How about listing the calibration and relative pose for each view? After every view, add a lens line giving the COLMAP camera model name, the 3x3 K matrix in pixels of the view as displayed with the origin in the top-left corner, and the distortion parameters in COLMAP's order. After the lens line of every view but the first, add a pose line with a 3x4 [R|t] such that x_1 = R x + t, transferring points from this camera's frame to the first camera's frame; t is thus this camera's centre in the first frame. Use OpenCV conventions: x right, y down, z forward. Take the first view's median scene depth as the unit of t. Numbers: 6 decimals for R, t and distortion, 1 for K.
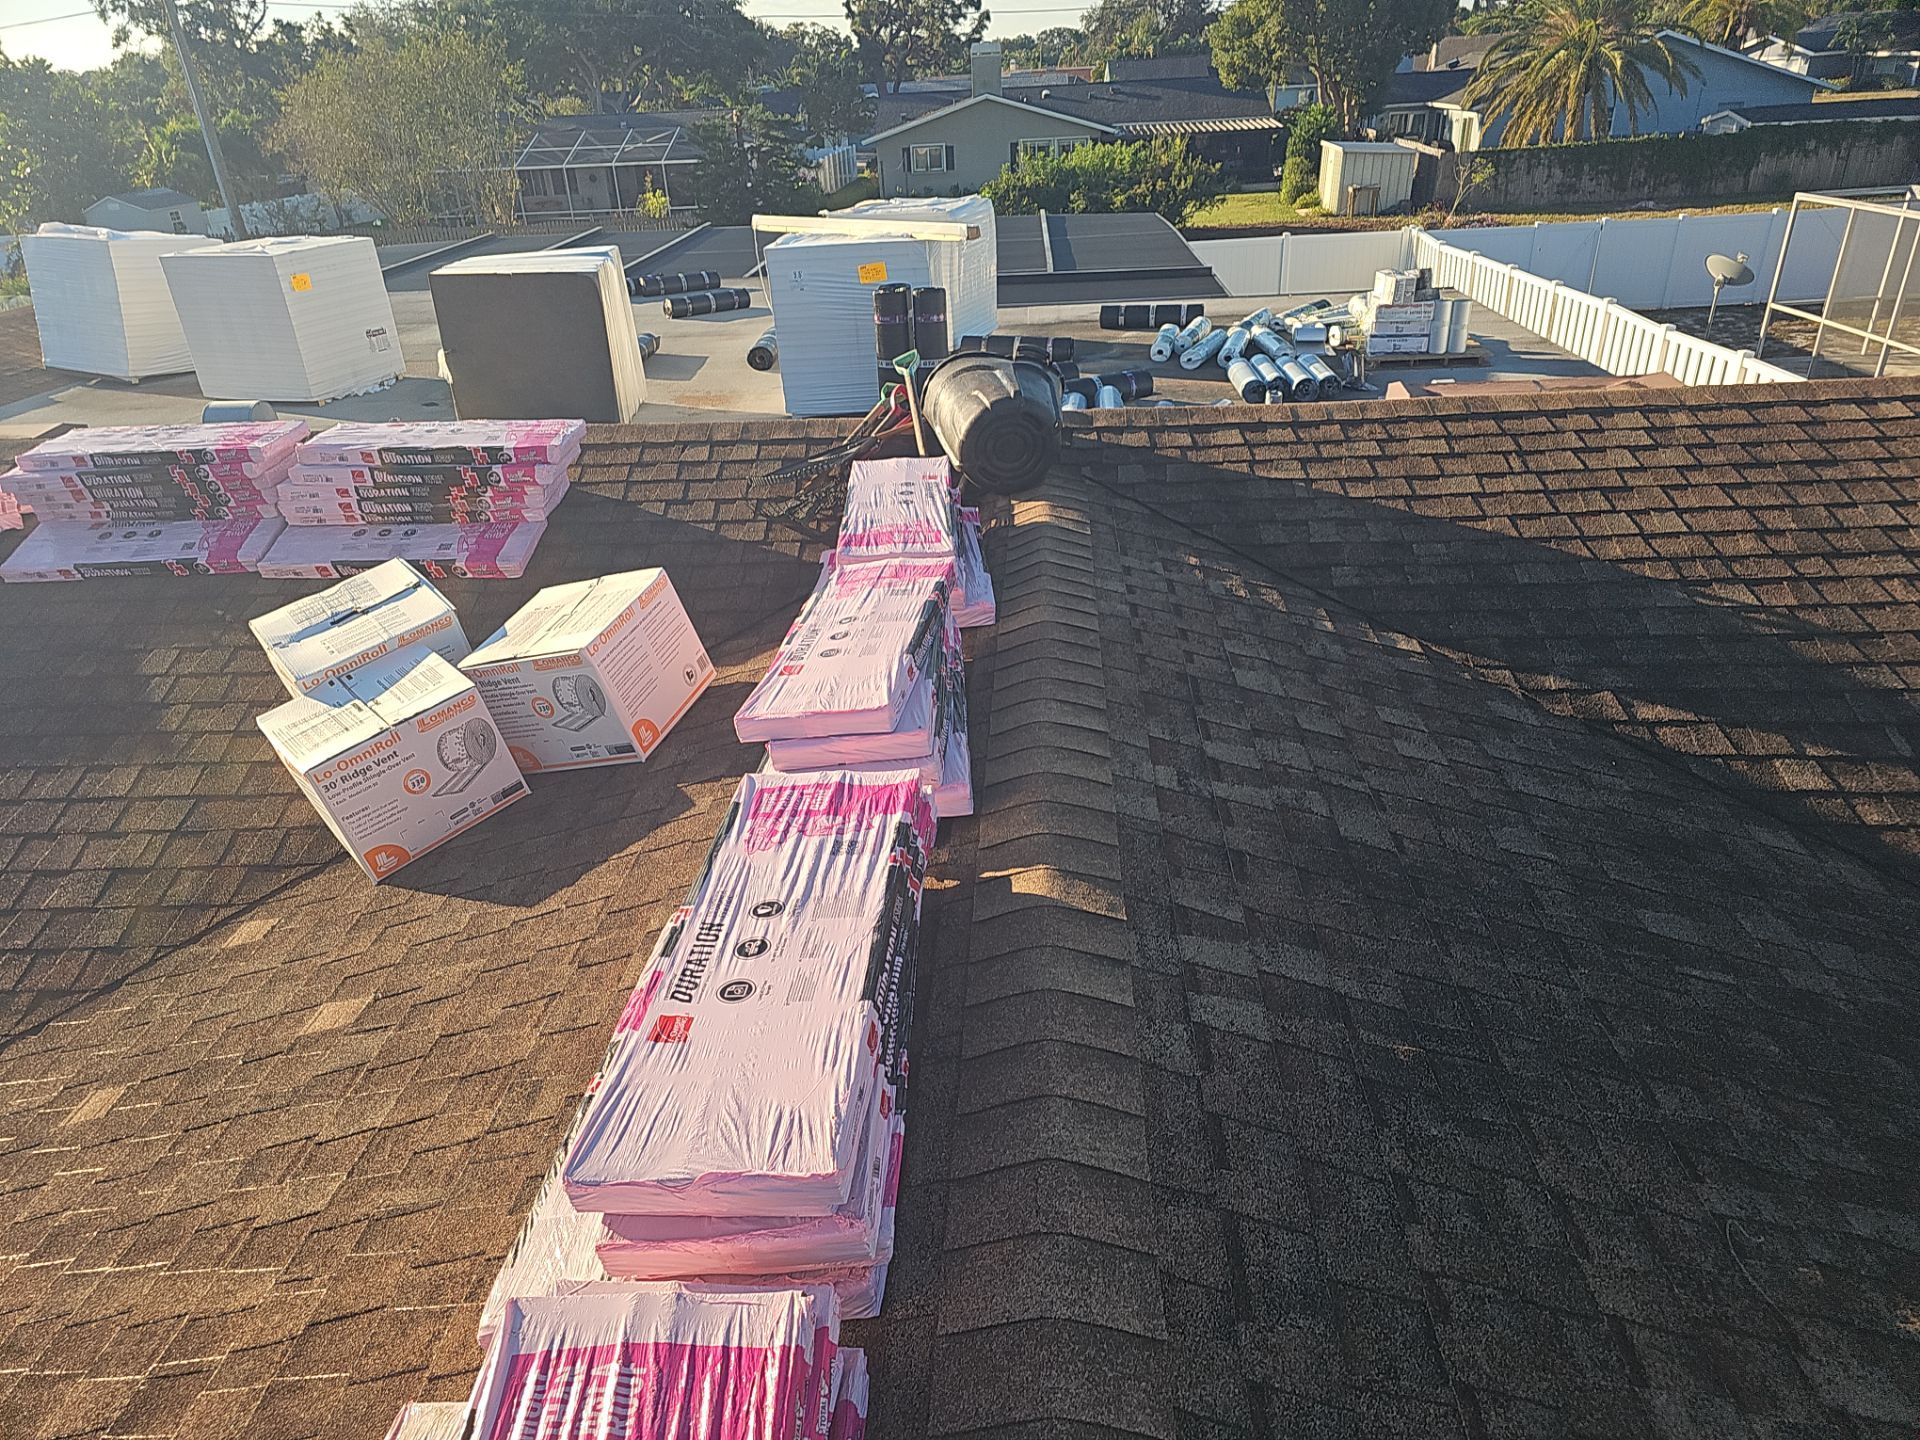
lens RADIAL K [[1263.7, 0, 964.2], [0, 1263.7, 735.1], [0, 0, 1]] dist [0.038367, -0.020909]
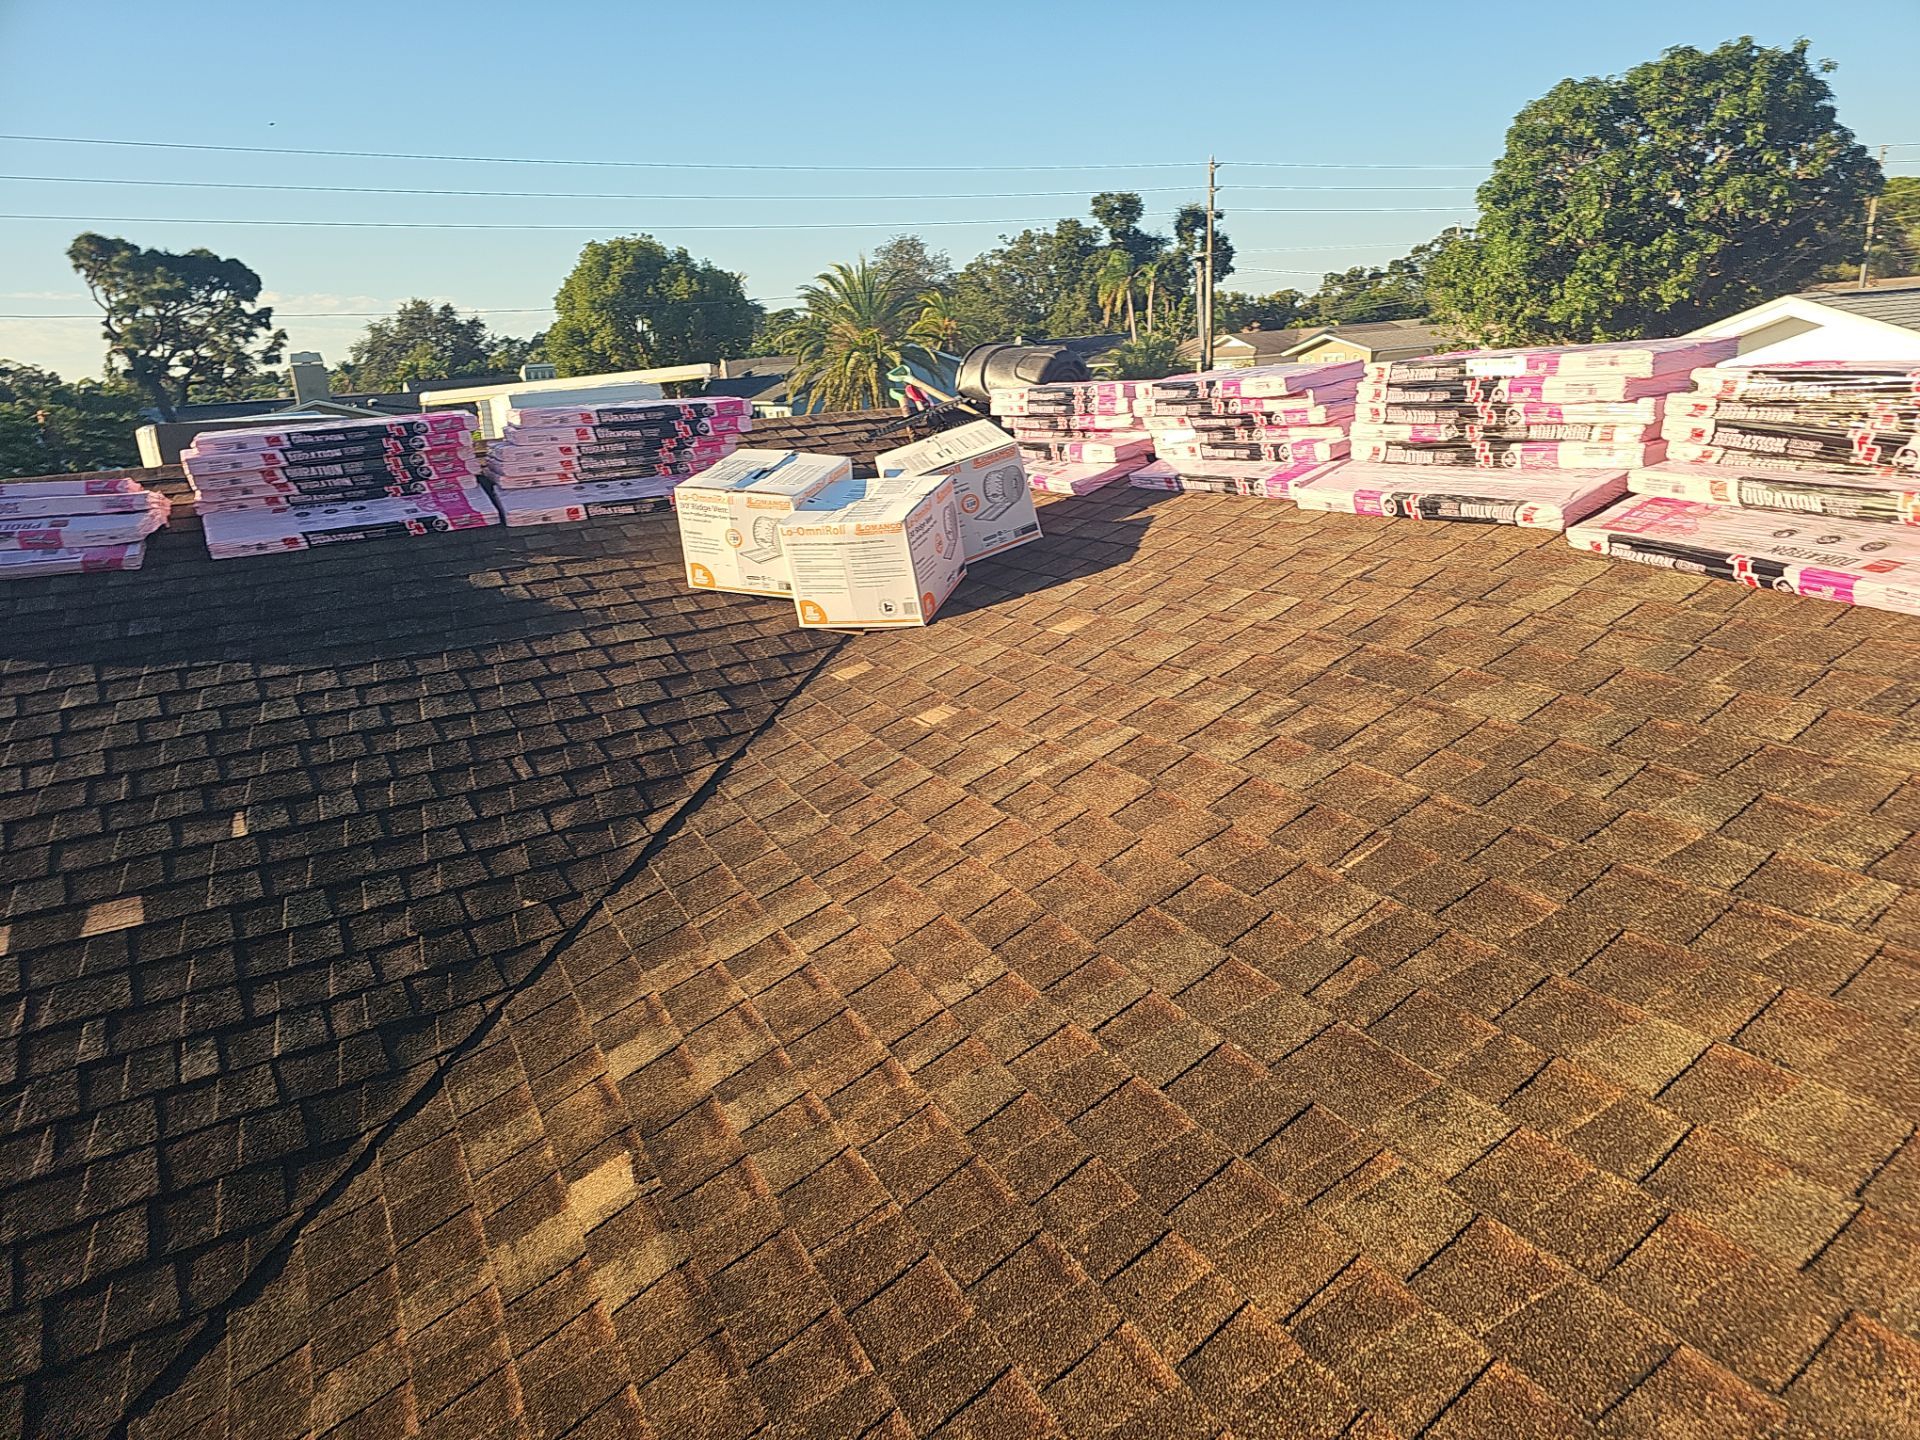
lens RADIAL K [[1263.7, 0, 964.2], [0, 1263.7, 735.1], [0, 0, 1]] dist [0.038367, -0.020909]
pose [[0.853970, -0.157497, 0.495914, -0.784522], [0.266017, 0.951267, -0.155971, 0.311967], [-0.447181, 0.265116, 0.854250, -0.032790]]
